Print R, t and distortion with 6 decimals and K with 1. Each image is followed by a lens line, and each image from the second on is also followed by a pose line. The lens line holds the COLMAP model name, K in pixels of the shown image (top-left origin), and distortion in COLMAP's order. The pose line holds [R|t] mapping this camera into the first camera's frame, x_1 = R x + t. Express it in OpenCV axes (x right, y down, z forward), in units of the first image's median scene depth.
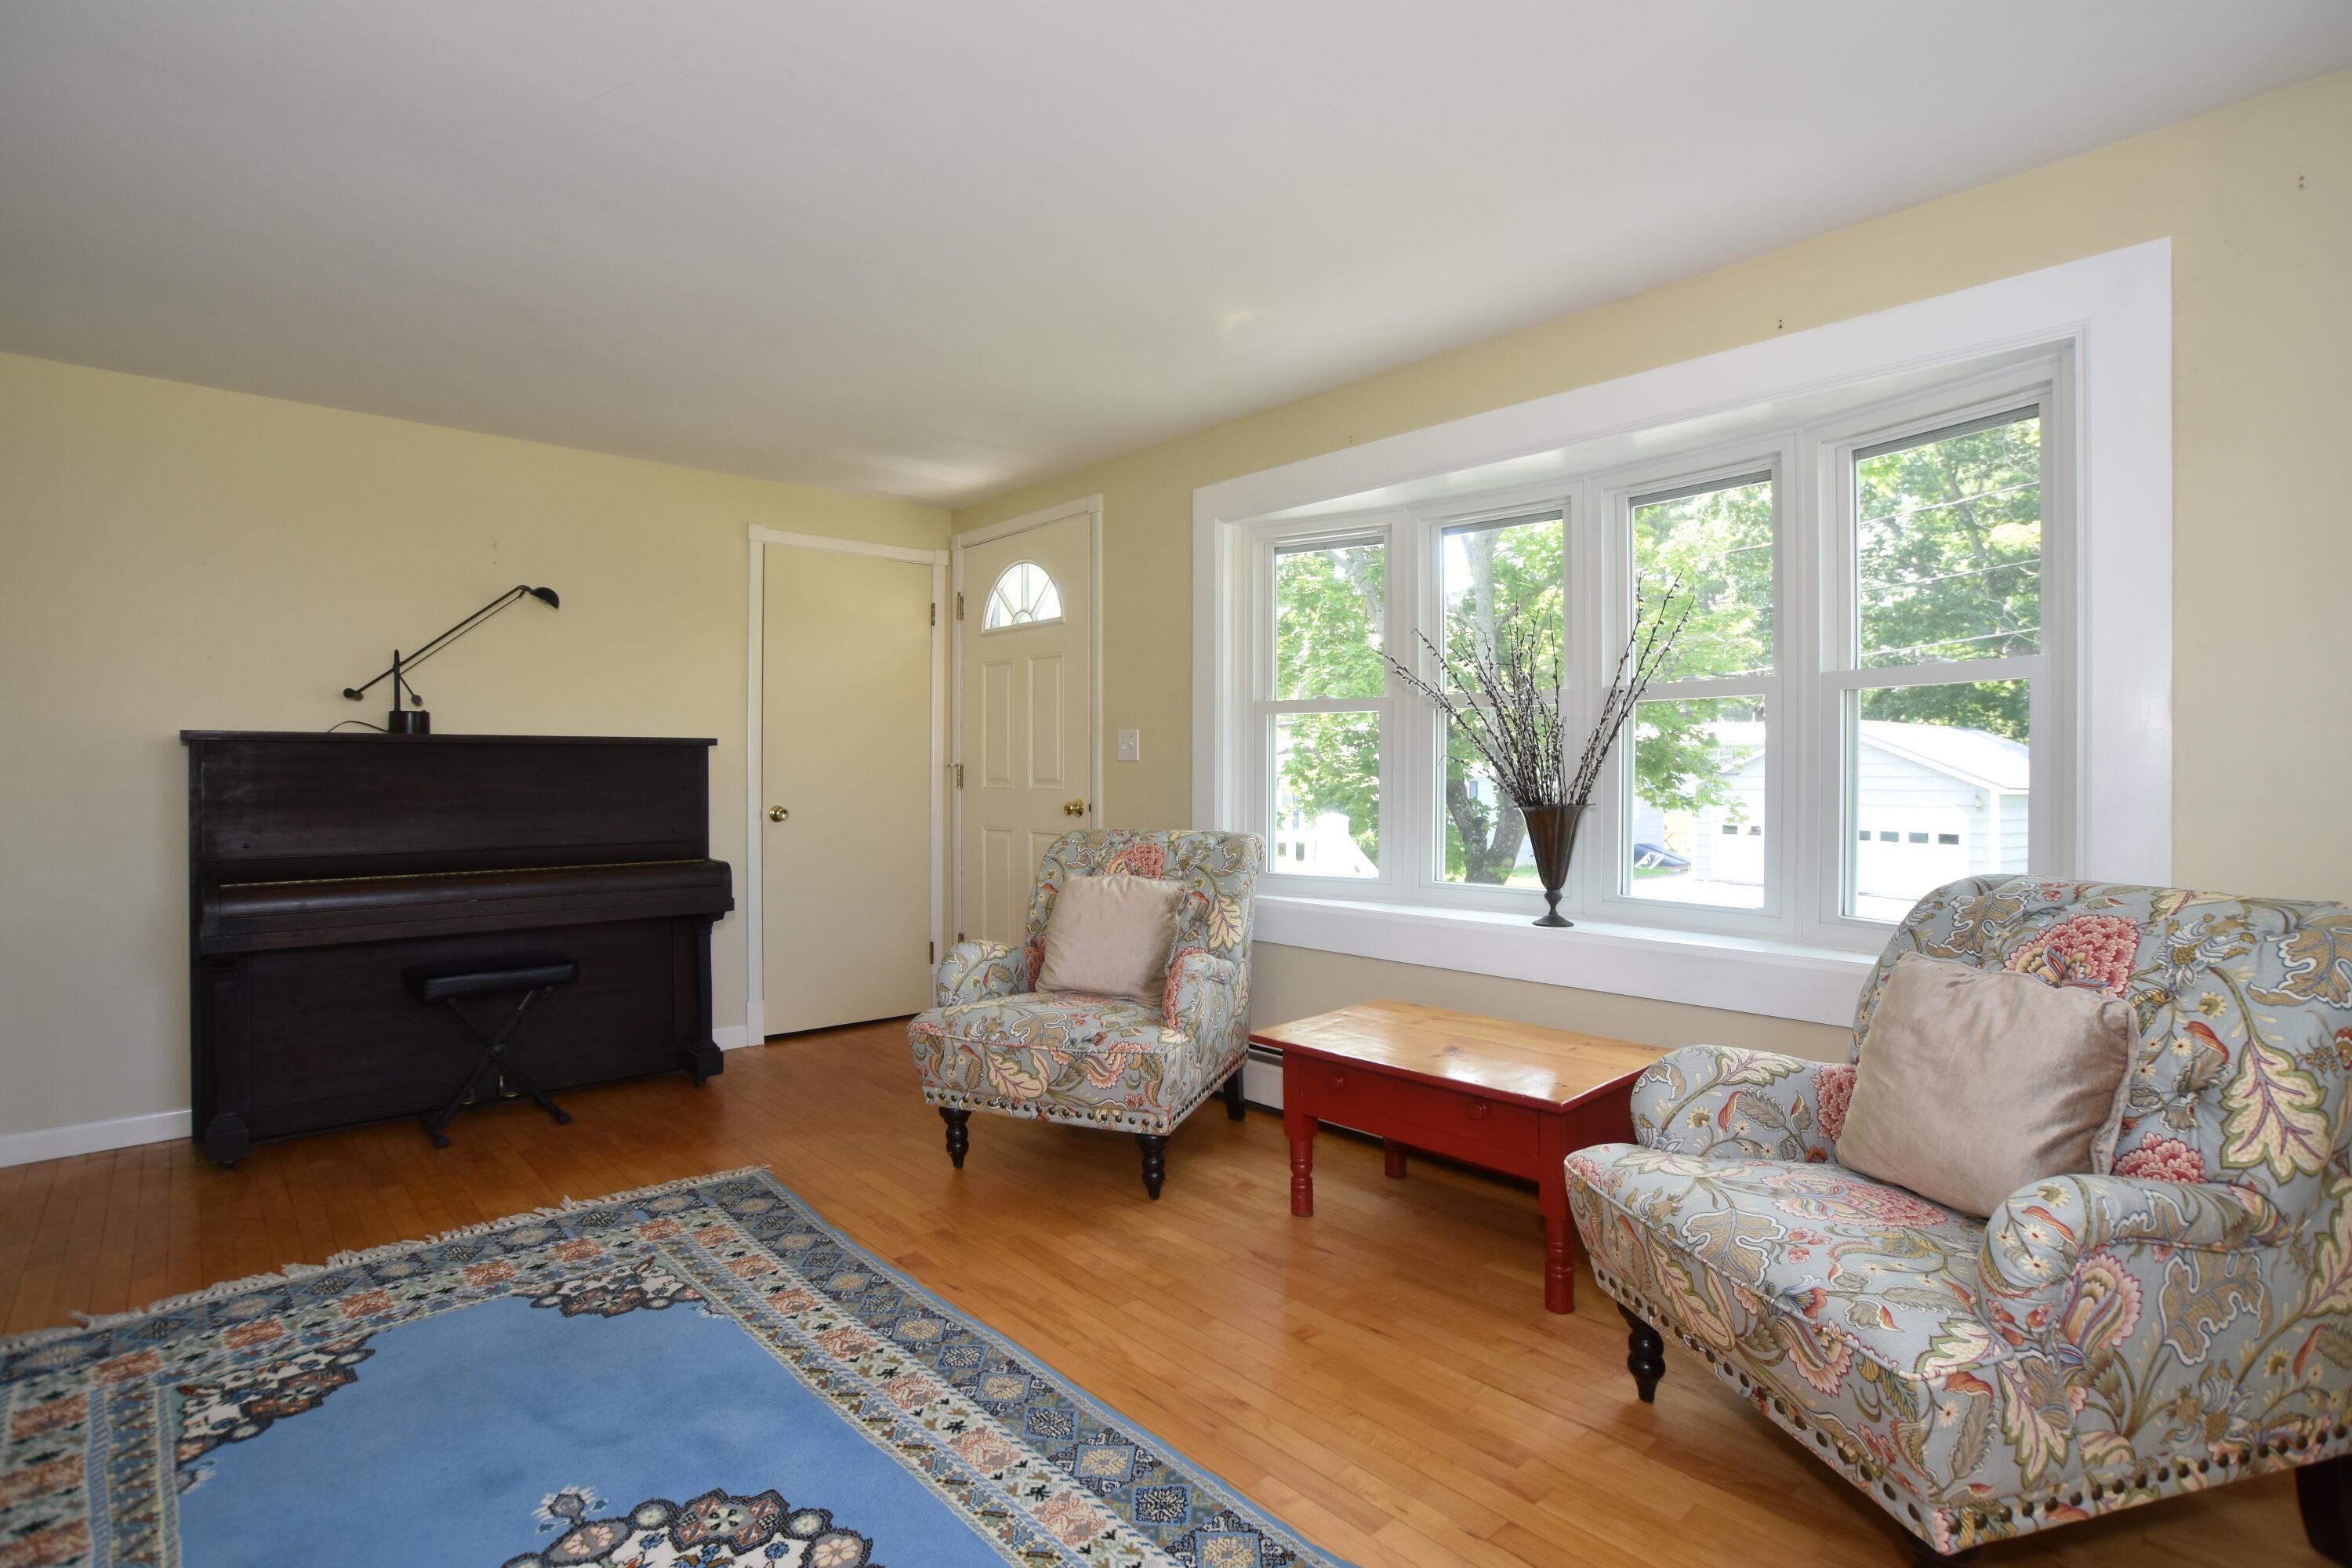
lens RADIAL K [[1125.4, 0, 1180.2], [0, 1125.4, 777.7], [0, 0, 1]] dist [-0.063919, 0.026801]
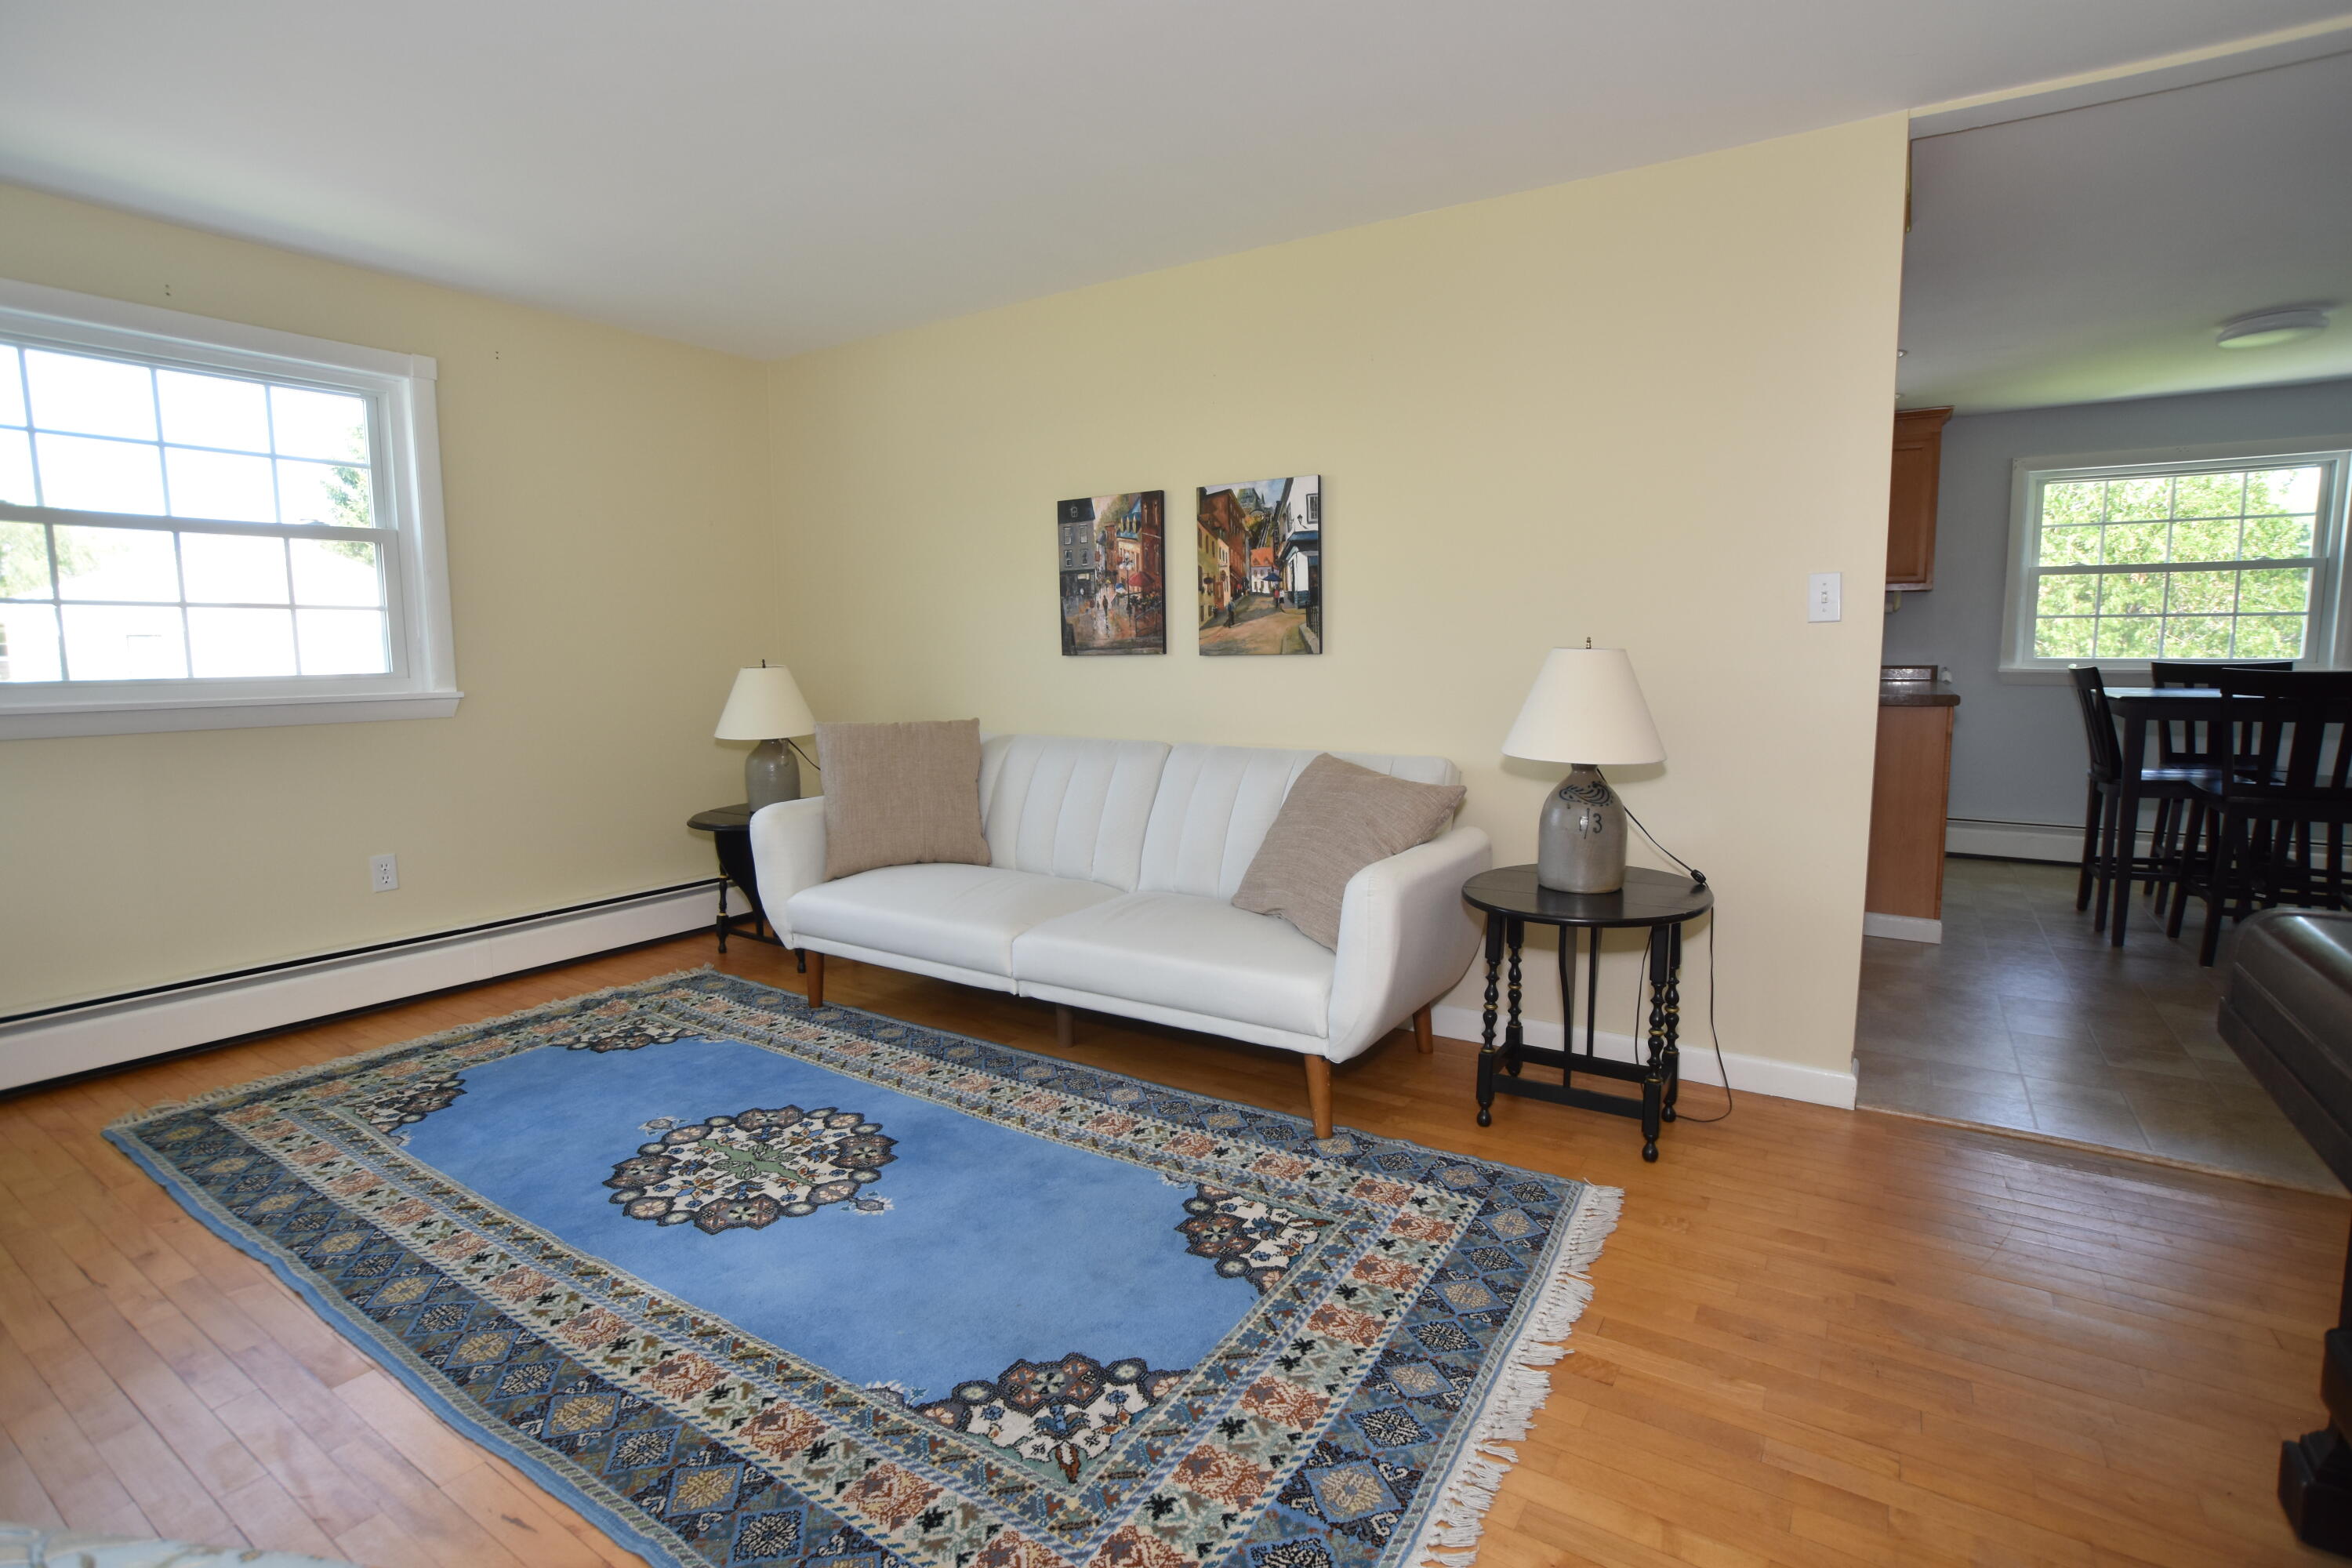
lens RADIAL K [[1125.4, 0, 1180.2], [0, 1125.4, 777.7], [0, 0, 1]] dist [-0.063919, 0.026801]
pose [[-0.968580, 0.037083, -0.245921, -0.473289], [0.008059, 0.992982, 0.117993, -0.009770], [0.248570, 0.112303, -0.962082, 1.806950]]
